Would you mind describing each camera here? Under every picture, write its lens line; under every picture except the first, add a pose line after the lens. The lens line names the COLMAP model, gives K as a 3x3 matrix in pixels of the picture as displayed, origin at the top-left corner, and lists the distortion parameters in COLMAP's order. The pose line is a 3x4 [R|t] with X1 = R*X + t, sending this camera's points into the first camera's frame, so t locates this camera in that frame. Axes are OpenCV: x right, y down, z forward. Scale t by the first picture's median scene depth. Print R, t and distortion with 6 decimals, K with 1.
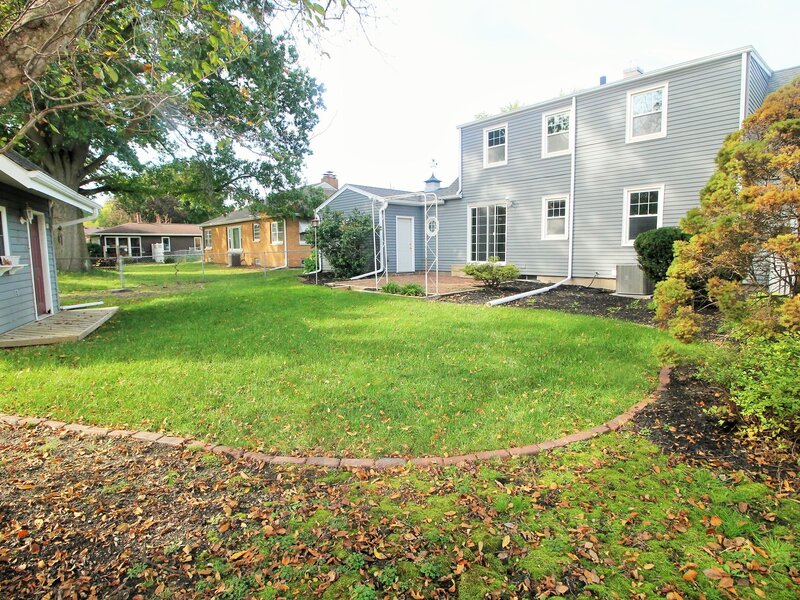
lens RADIAL K [[424.1, 0, 398.1], [0, 424.1, 301.1], [0, 0, 1]] dist [-0.004655, -0.004353]
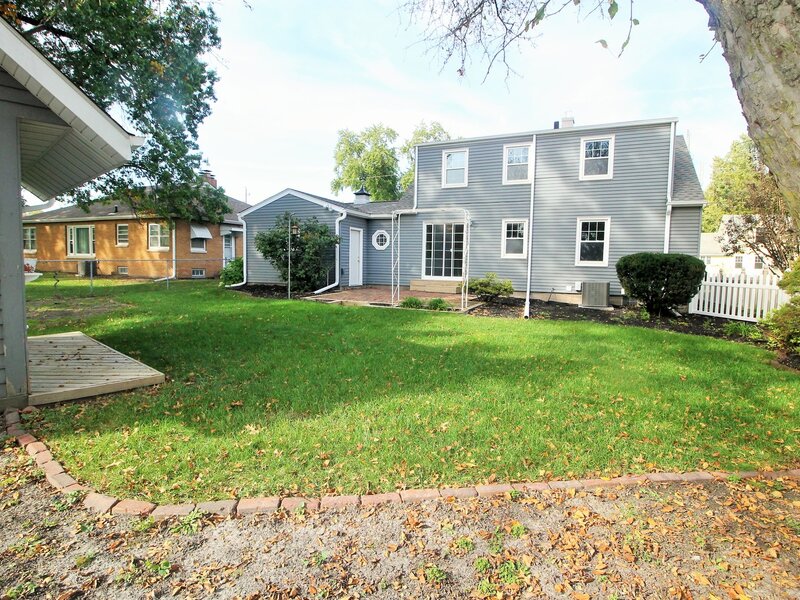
lens RADIAL K [[424.1, 0, 402.7], [0, 424.1, 299.6], [0, 0, 1]] dist [-0.004655, -0.004353]
pose [[0.915535, -0.002766, 0.402228, -0.300751], [0.017400, 0.999313, -0.032732, -0.004387], [-0.401861, 0.036966, 0.914954, 0.089203]]
